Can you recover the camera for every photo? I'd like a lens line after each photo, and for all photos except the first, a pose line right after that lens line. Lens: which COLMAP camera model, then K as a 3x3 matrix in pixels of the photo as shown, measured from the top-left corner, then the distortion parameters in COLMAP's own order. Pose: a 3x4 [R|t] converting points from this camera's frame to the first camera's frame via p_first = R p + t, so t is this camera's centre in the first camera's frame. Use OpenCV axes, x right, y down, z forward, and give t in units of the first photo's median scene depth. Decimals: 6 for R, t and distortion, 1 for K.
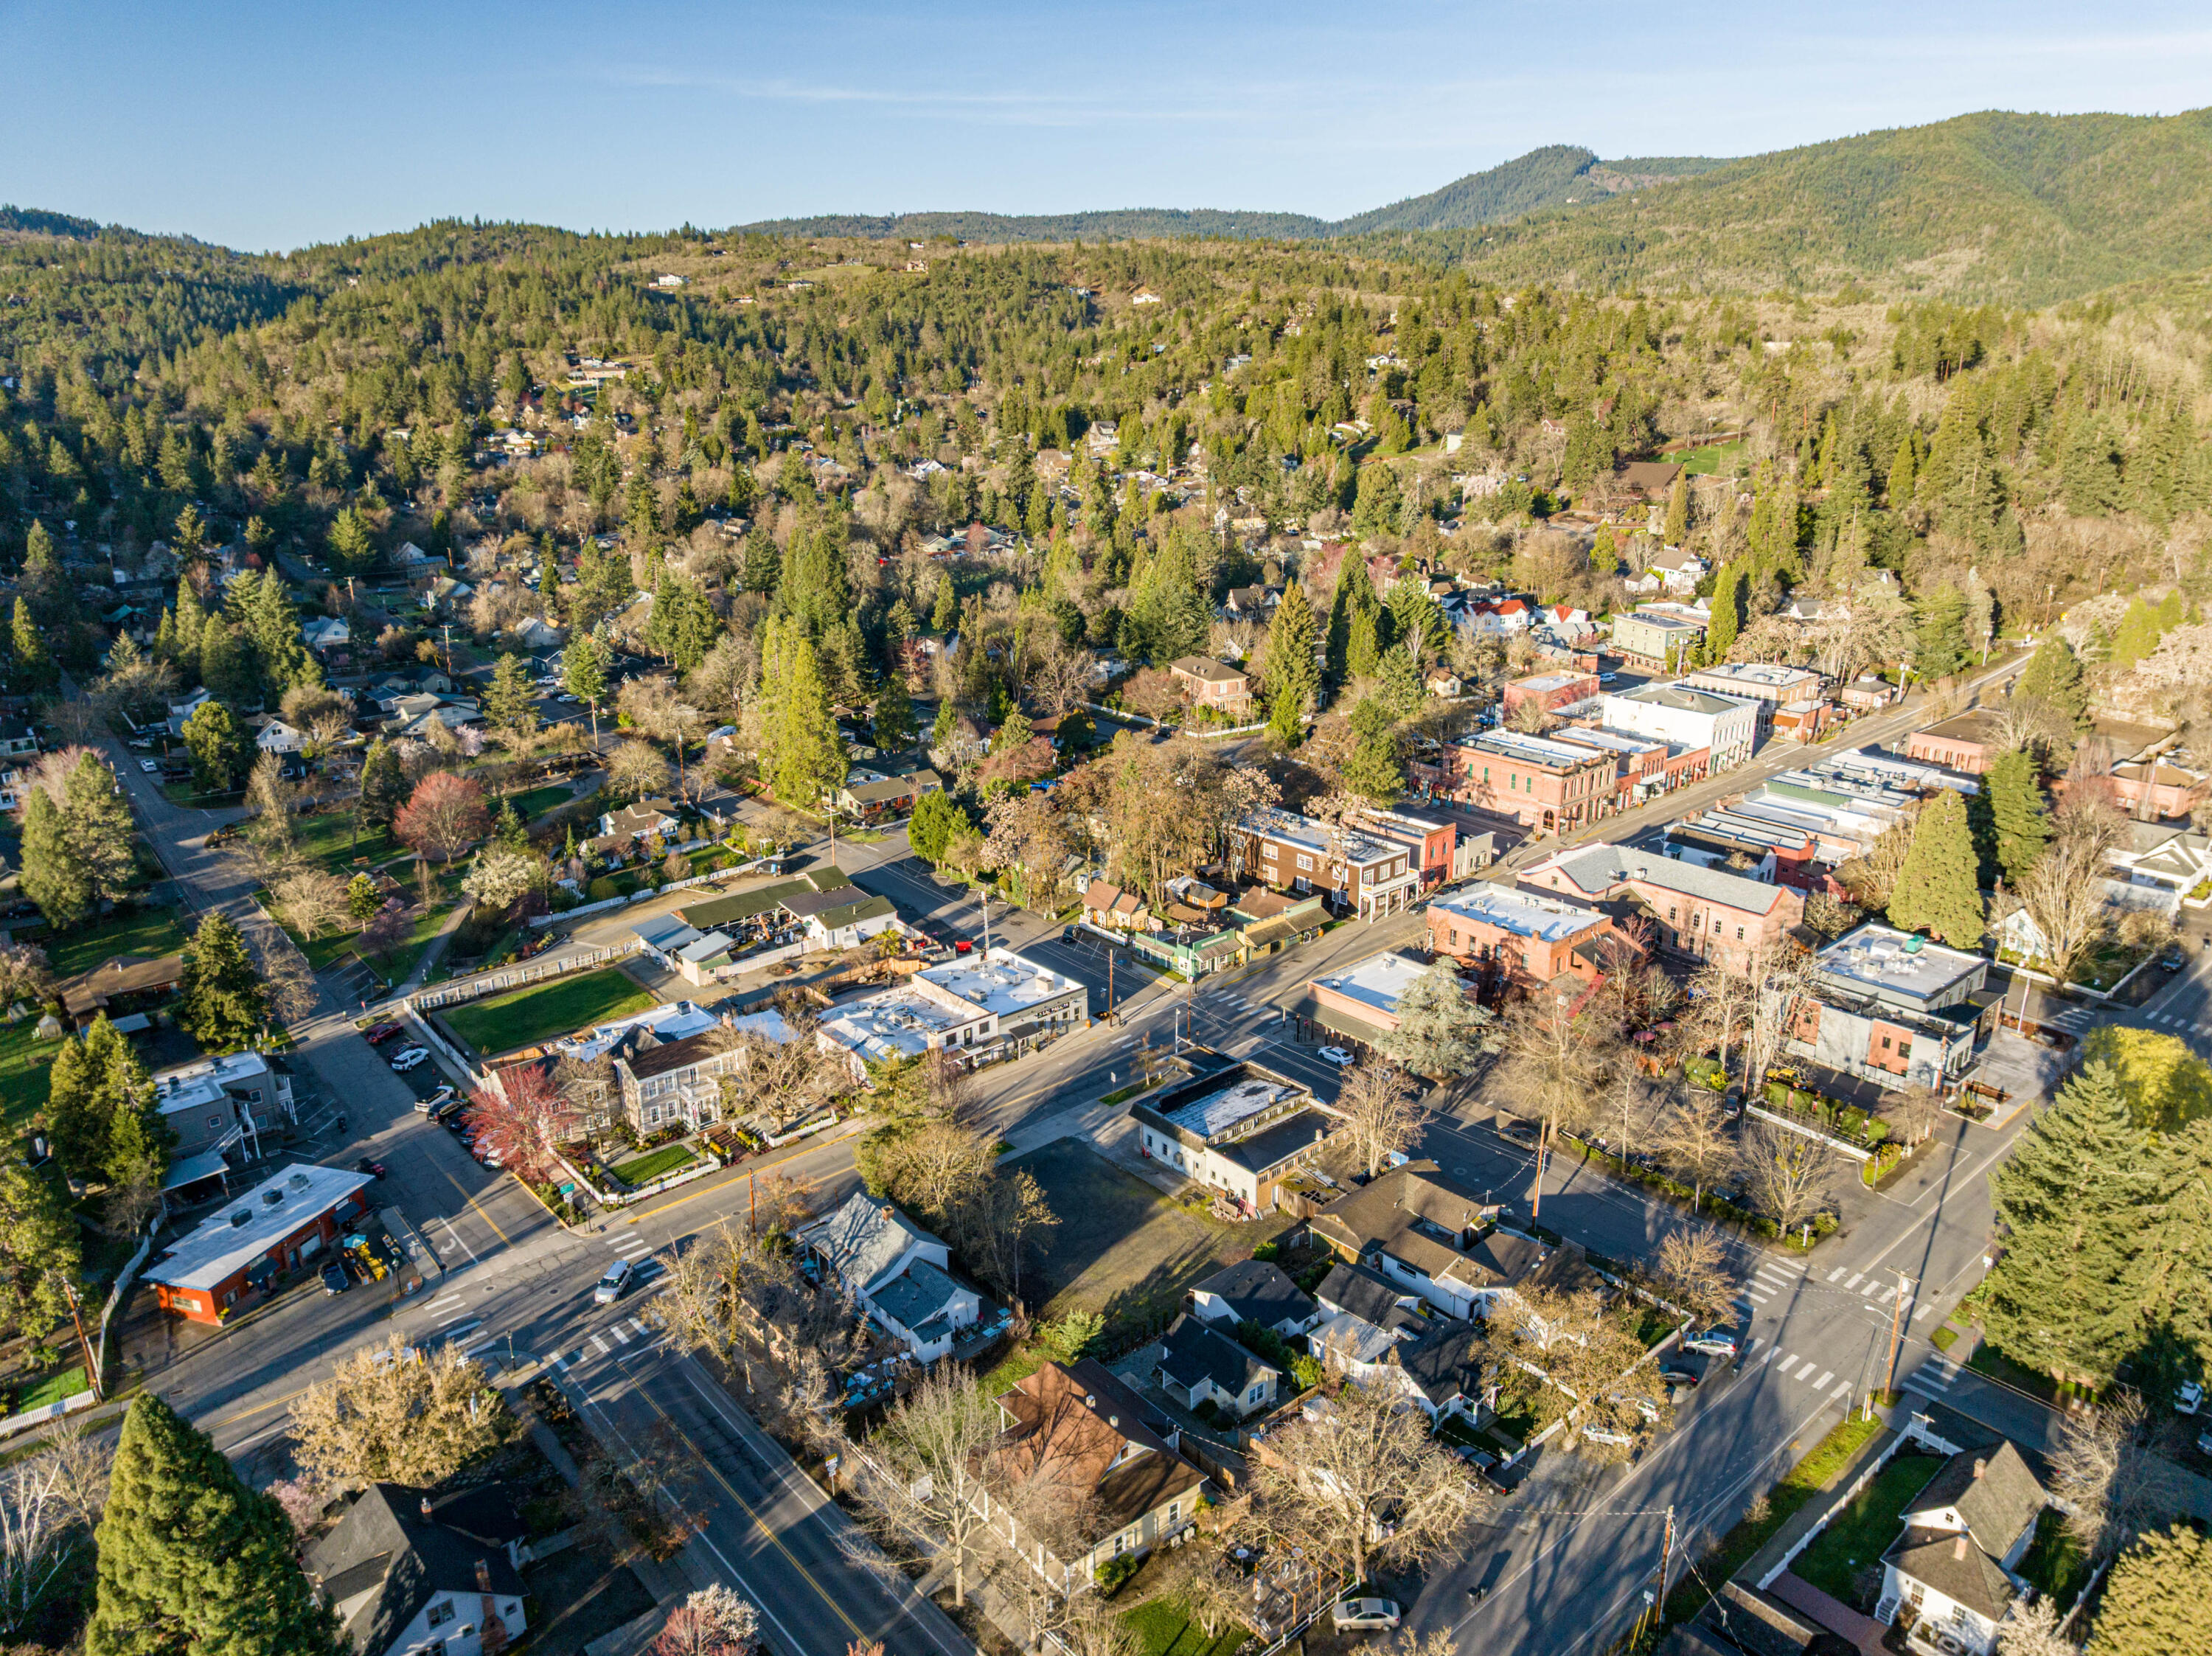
lens RADIAL K [[1533.3, 0, 1106.0], [0, 1533.3, 828.0], [0, 0, 1]] dist [-0.005948, -0.042807]
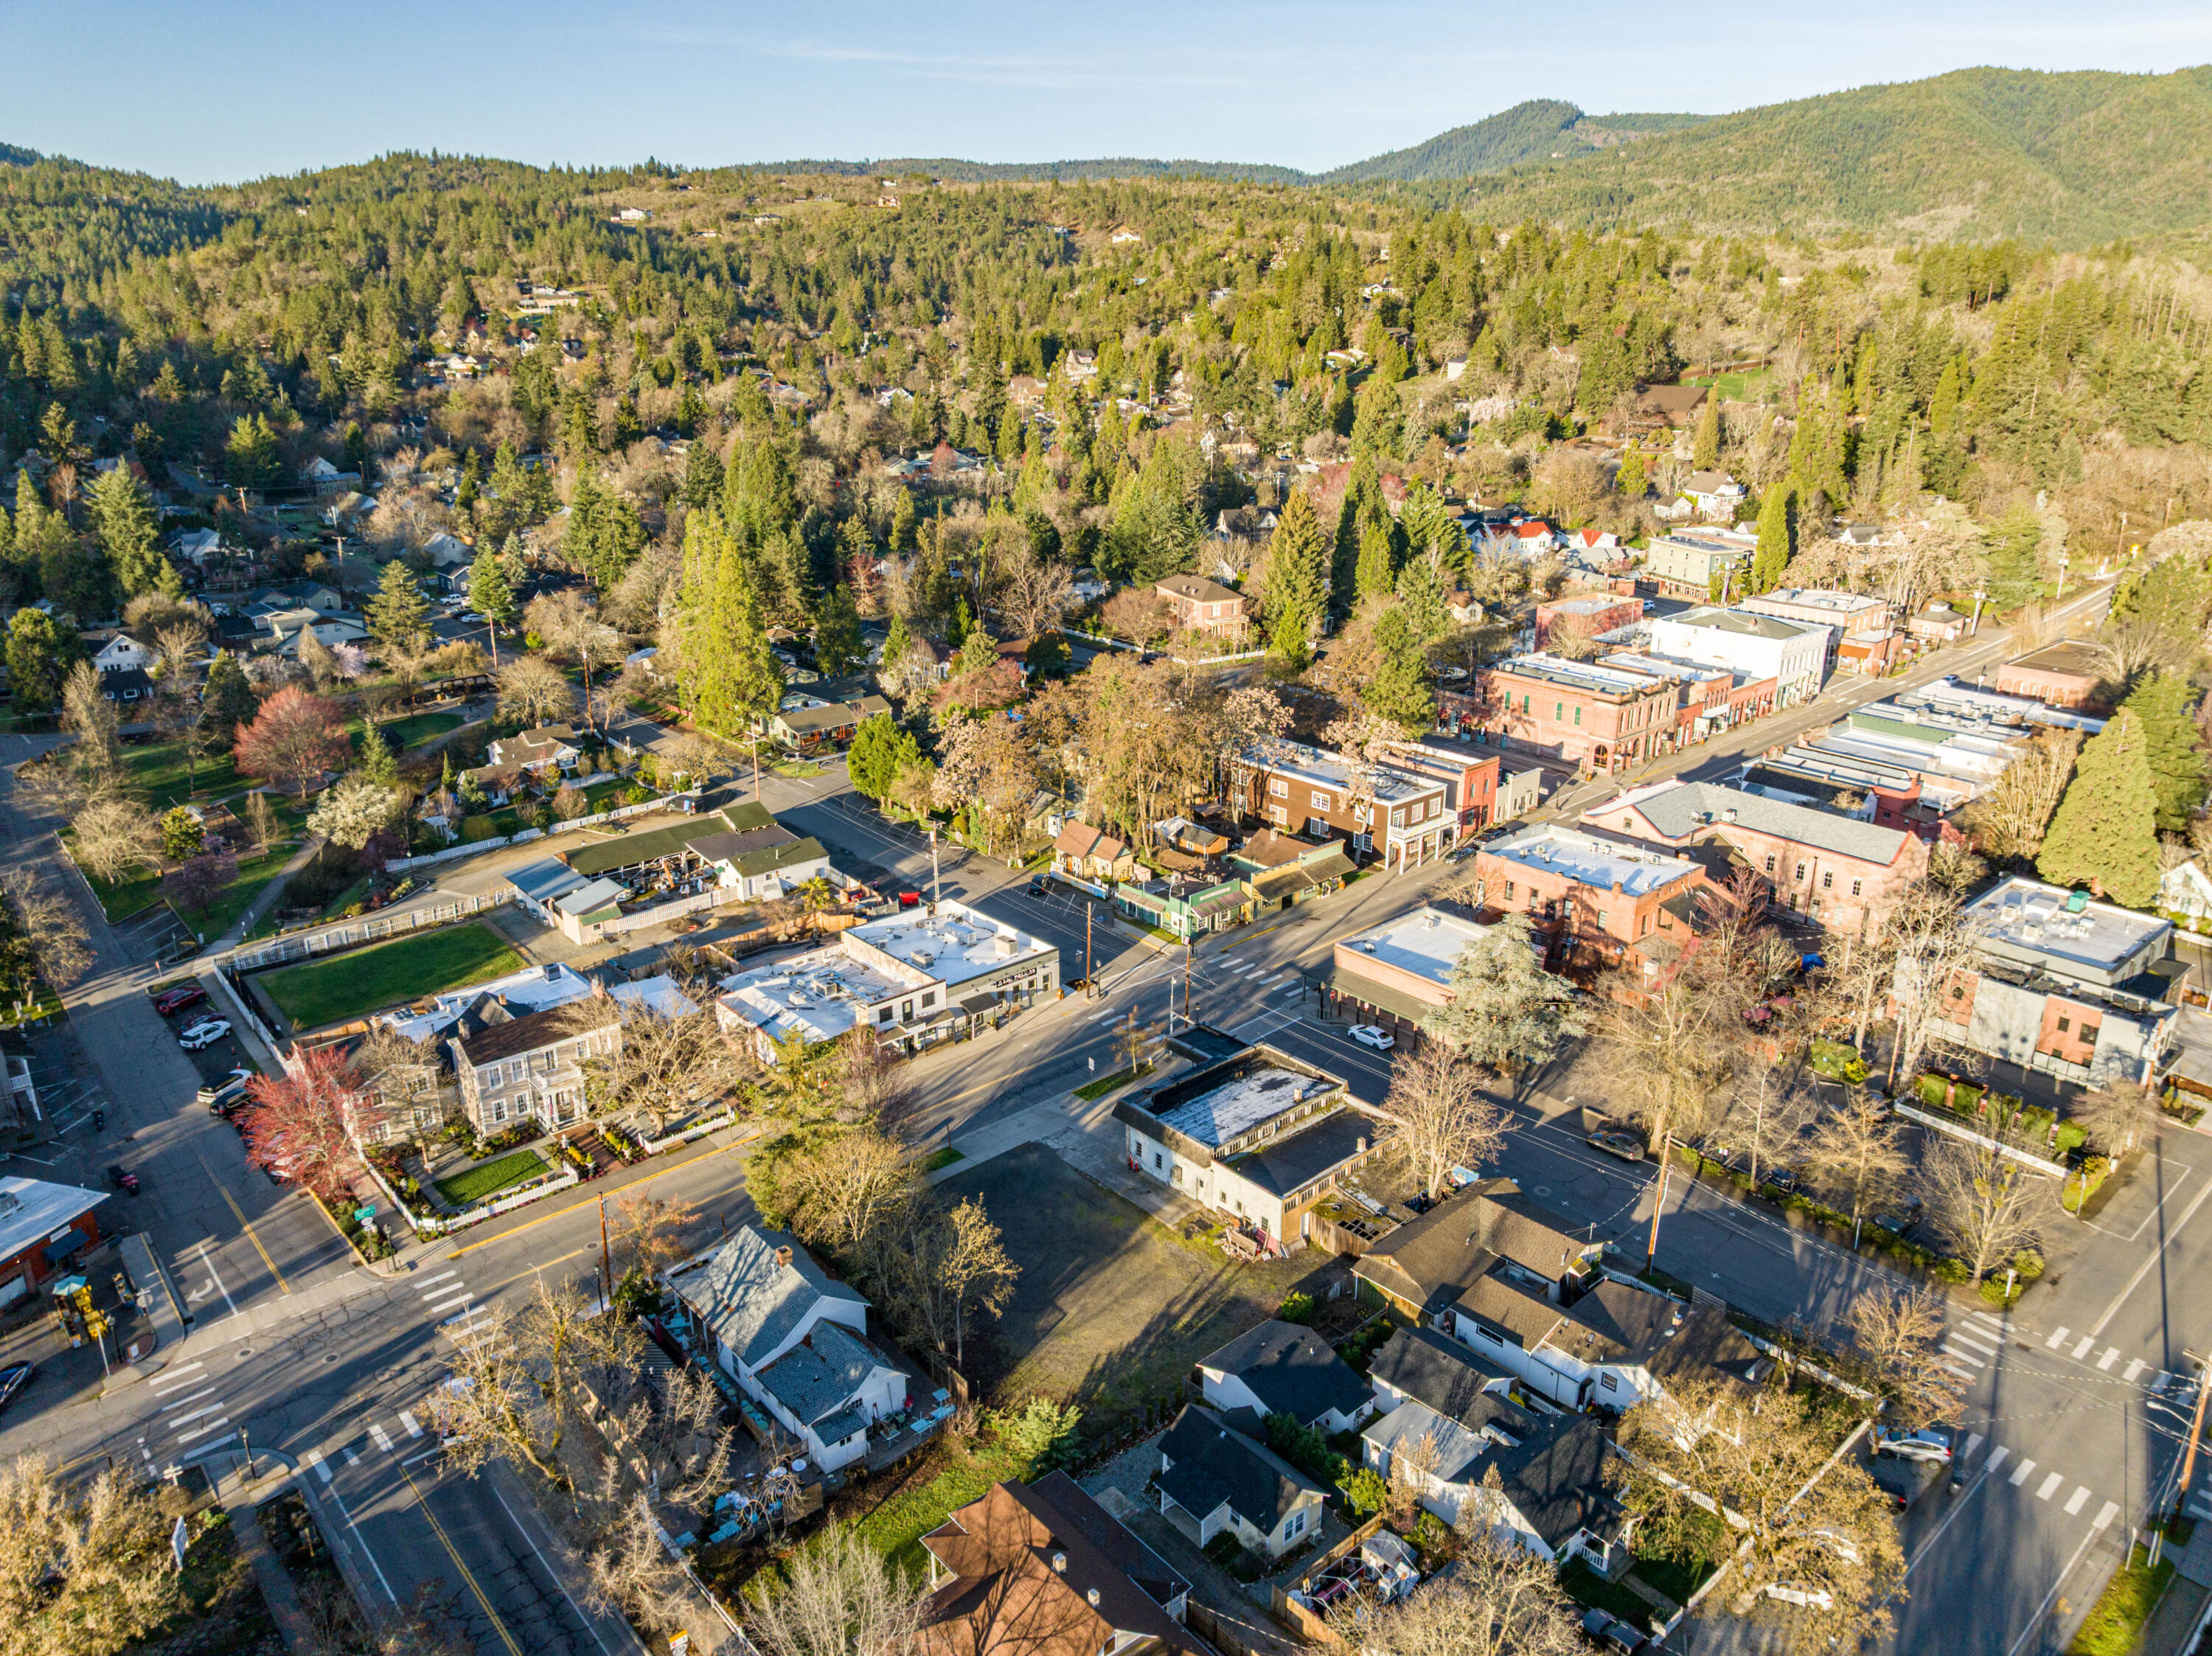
lens RADIAL K [[1533.3, 0, 1106.0], [0, 1533.3, 828.0], [0, 0, 1]] dist [-0.005948, -0.042807]
pose [[0.999829, 0.006953, 0.017106, -0.001413], [-0.007387, 0.999650, 0.025418, 0.015810], [-0.016924, -0.025540, 0.999531, 0.157359]]
